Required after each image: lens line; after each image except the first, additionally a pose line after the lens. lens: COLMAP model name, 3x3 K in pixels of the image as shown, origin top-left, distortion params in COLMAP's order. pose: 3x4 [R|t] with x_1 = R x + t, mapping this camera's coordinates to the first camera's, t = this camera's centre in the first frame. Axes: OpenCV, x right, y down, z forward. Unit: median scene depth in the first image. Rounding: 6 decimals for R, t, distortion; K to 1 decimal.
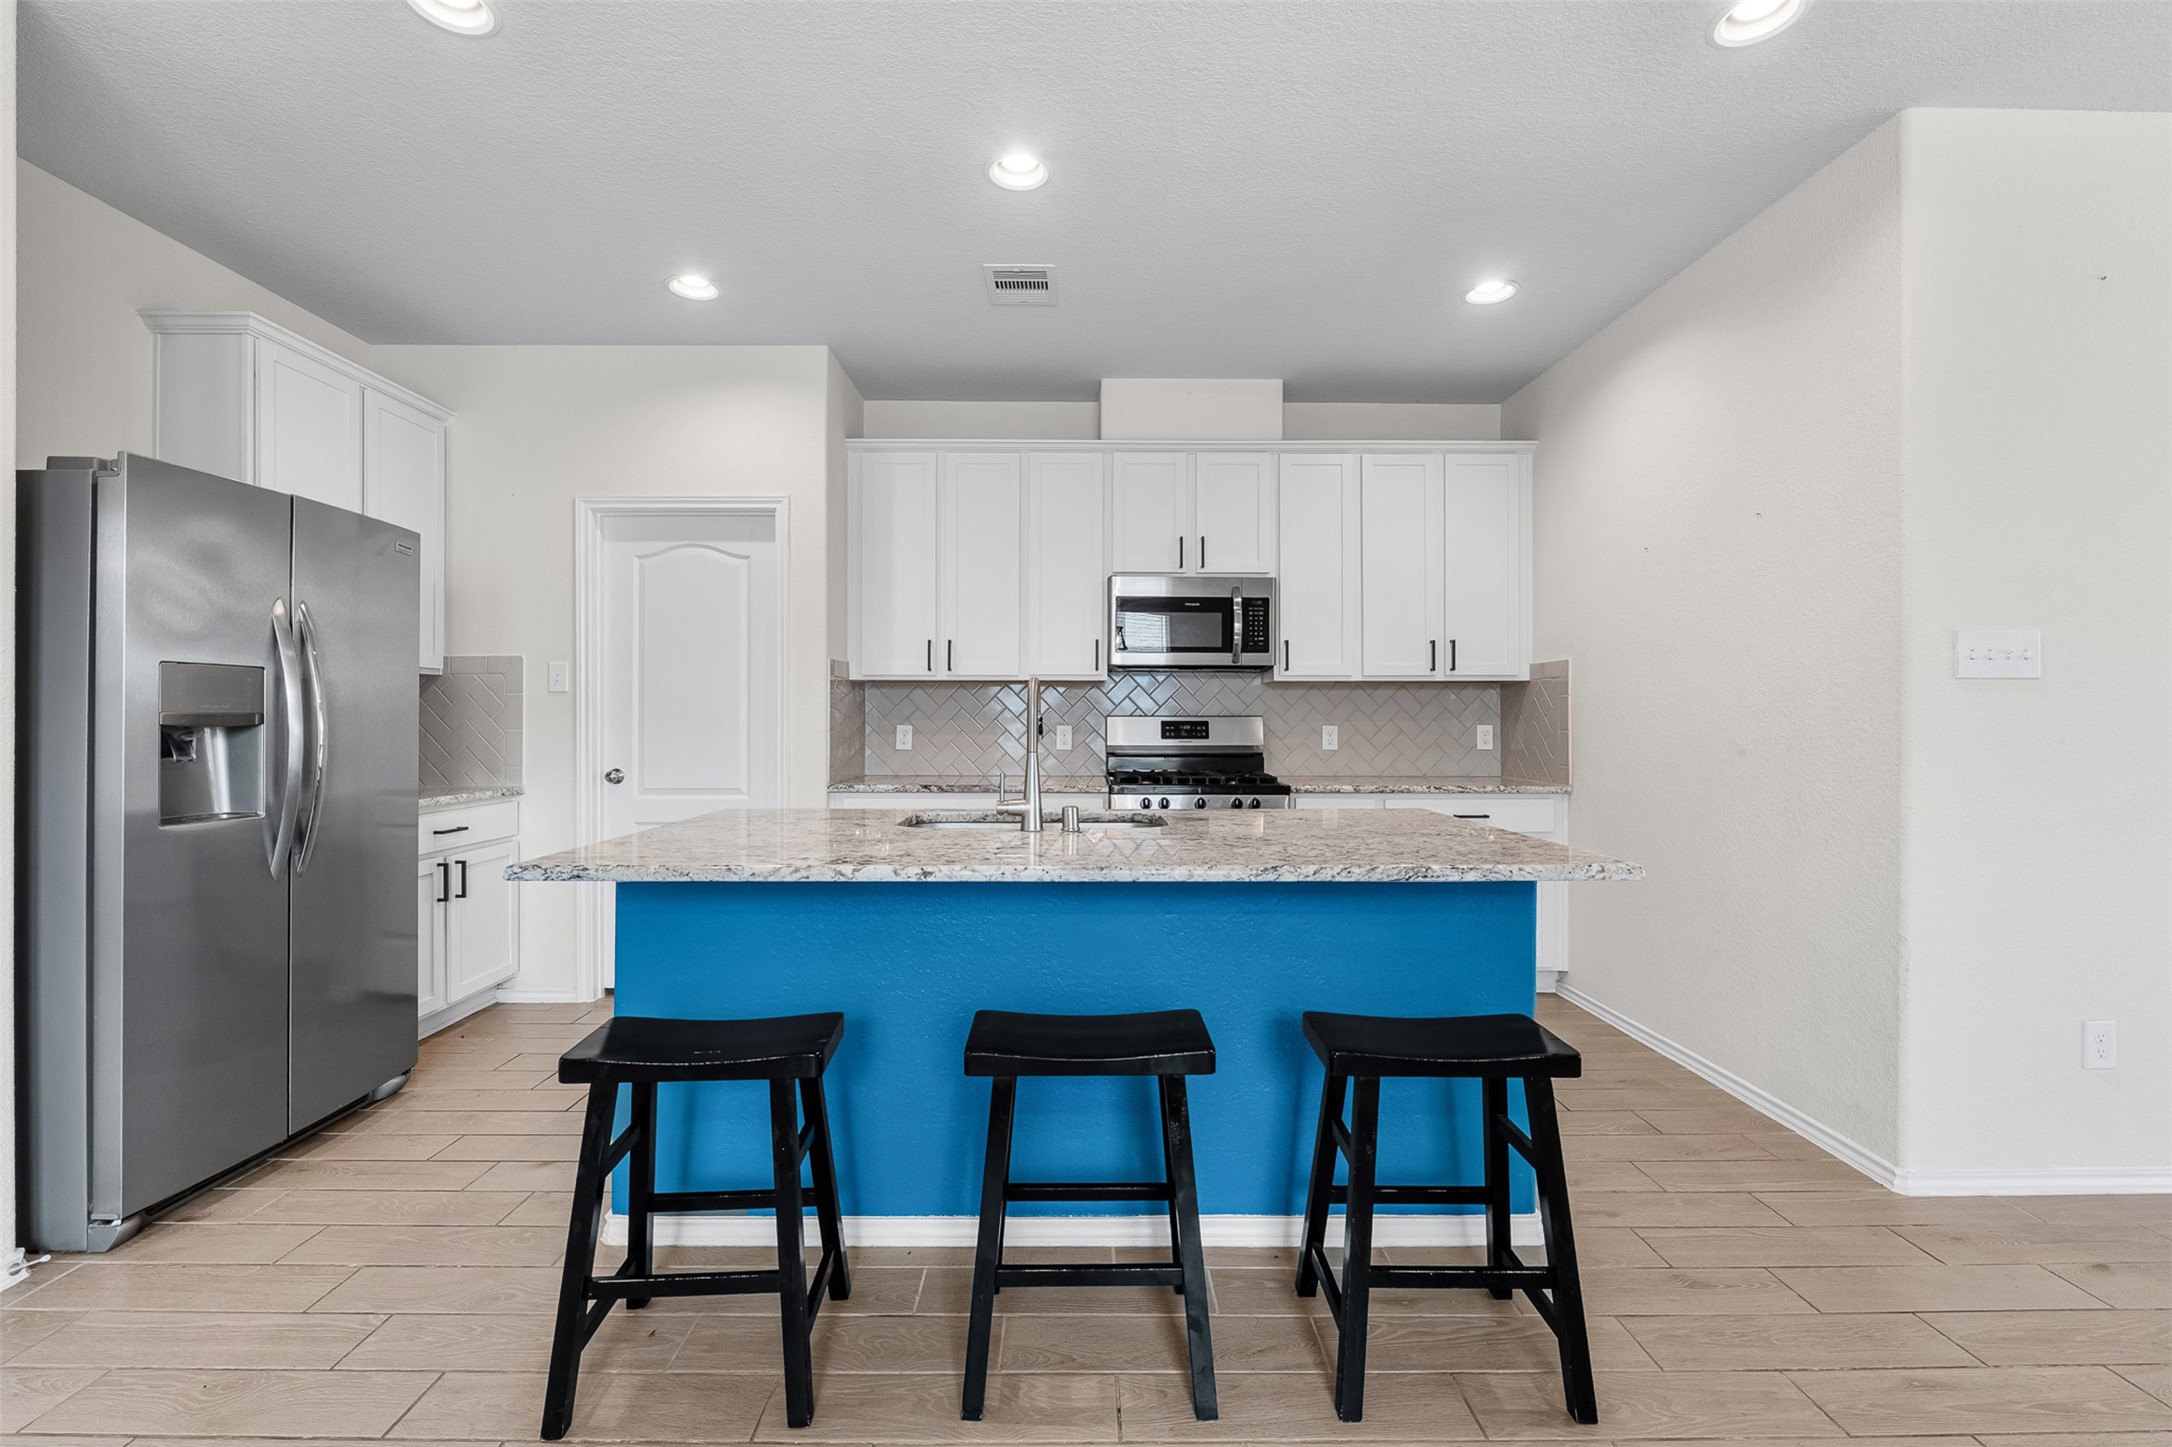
lens RADIAL K [[930.0, 0, 1086.2], [0, 930.0, 709.7], [0, 0, 1]] dist [0.000153, -0.000709]
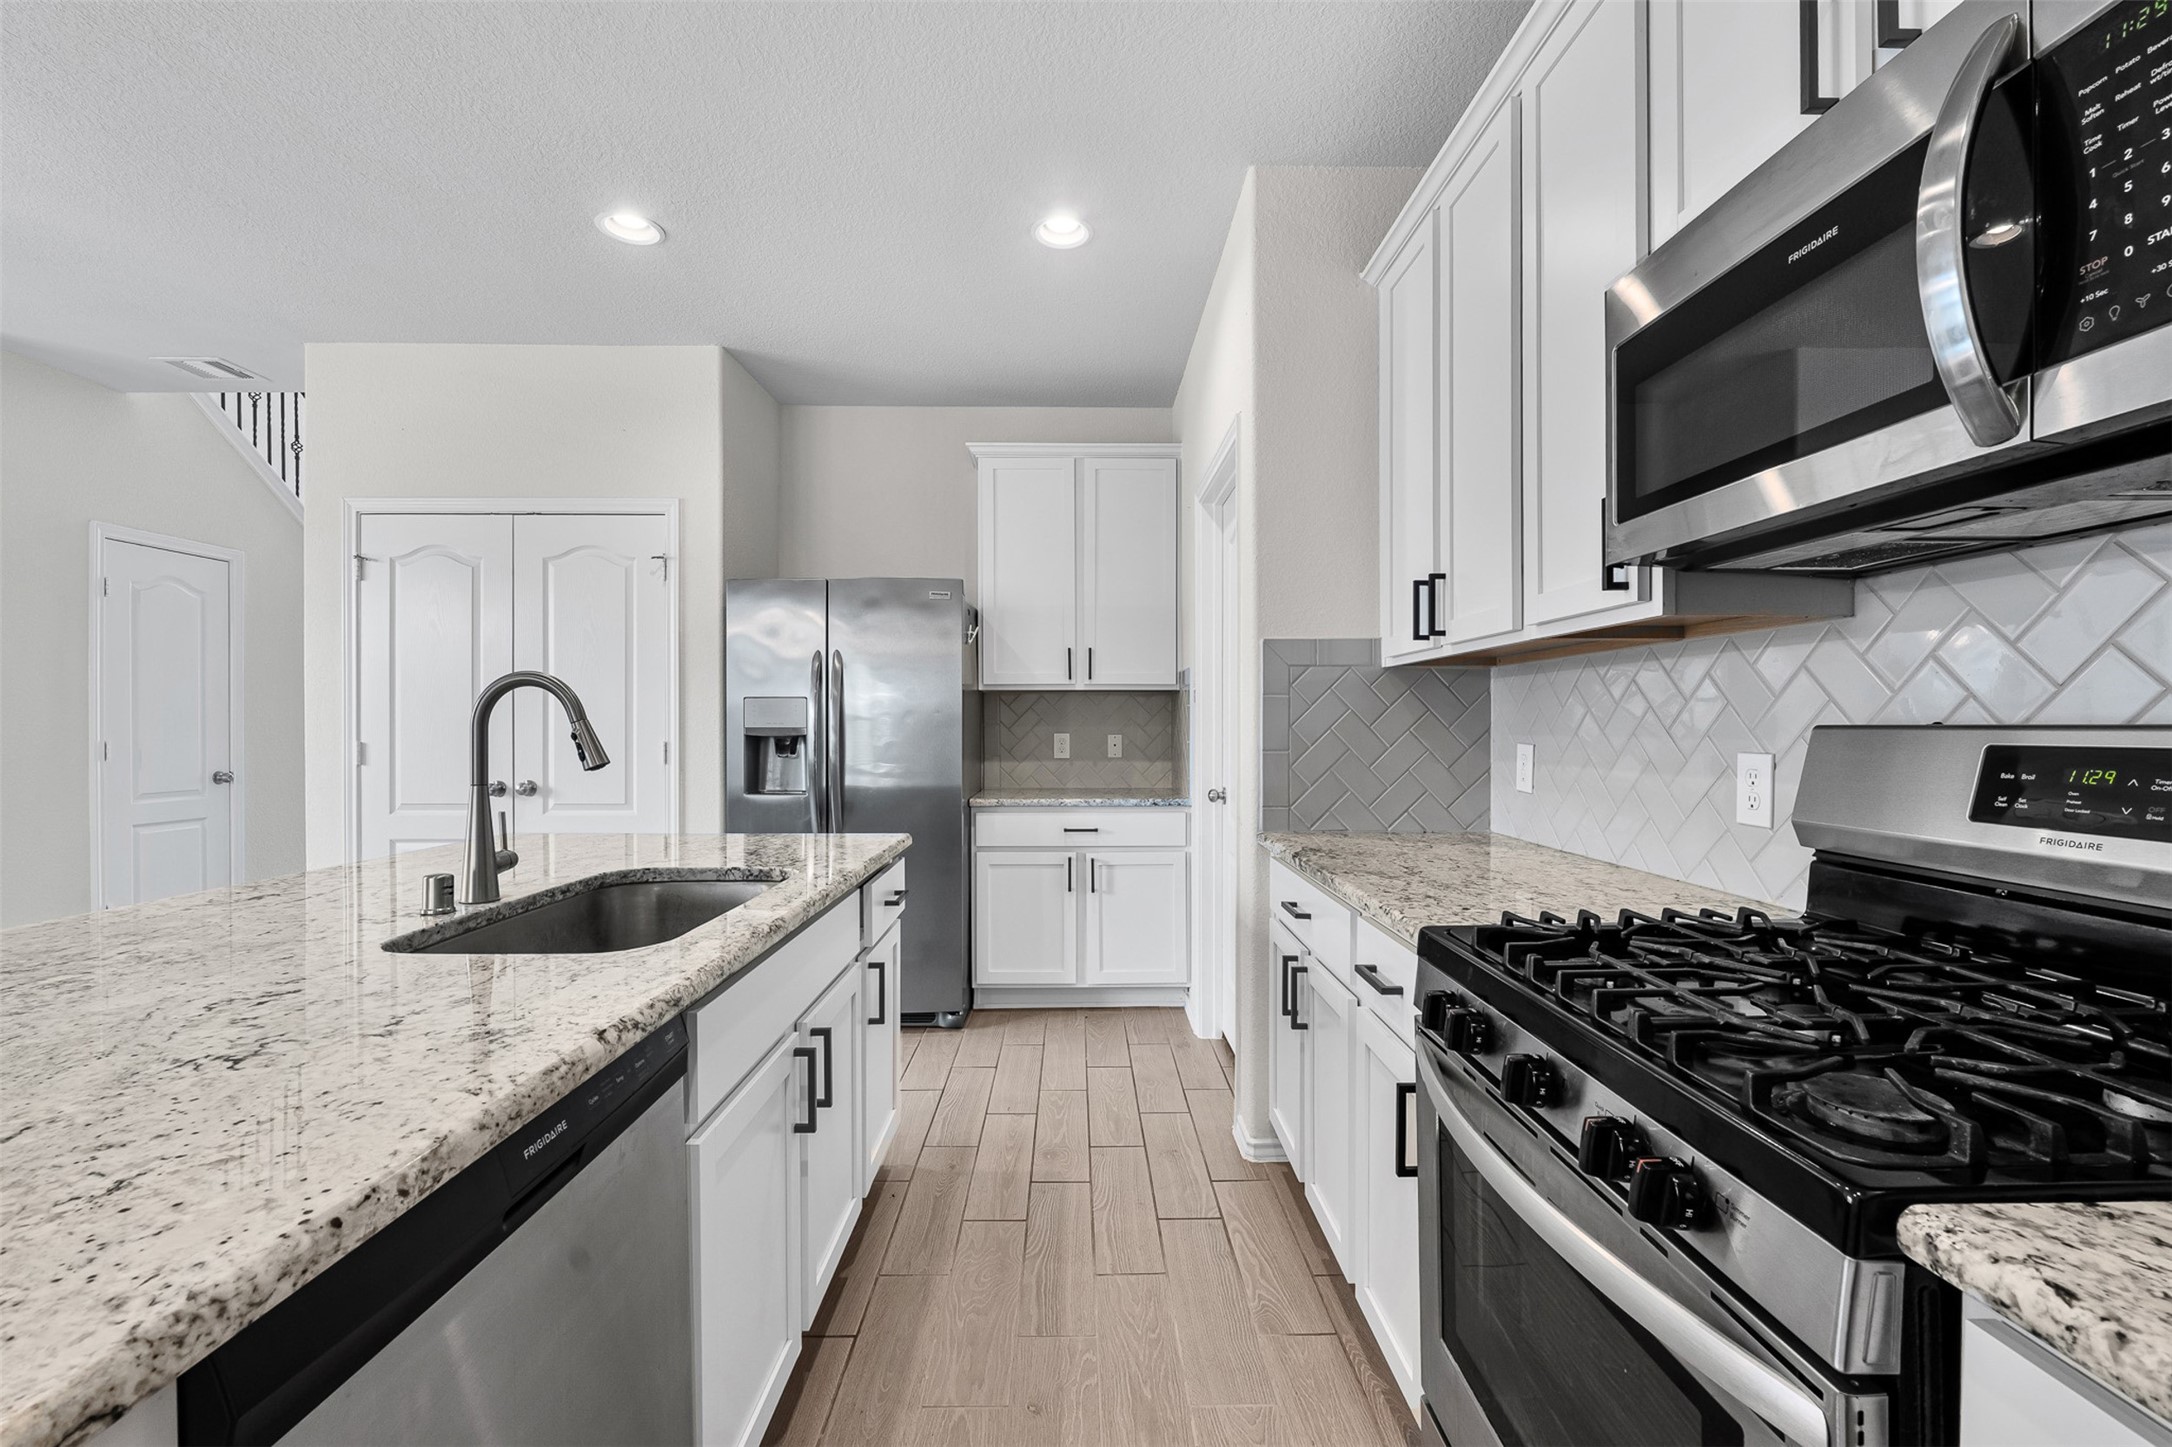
lens RADIAL K [[892.9, 0, 1083.6], [0, 892.9, 728.5], [0, 0, 1]] dist [-0.007852, 0.000039]
pose [[0.006652, 0.000200, -0.999978, 0.402740], [0.010095, 0.999949, 0.000268, 0.007318], [0.999927, -0.010096, 0.006650, 1.013185]]
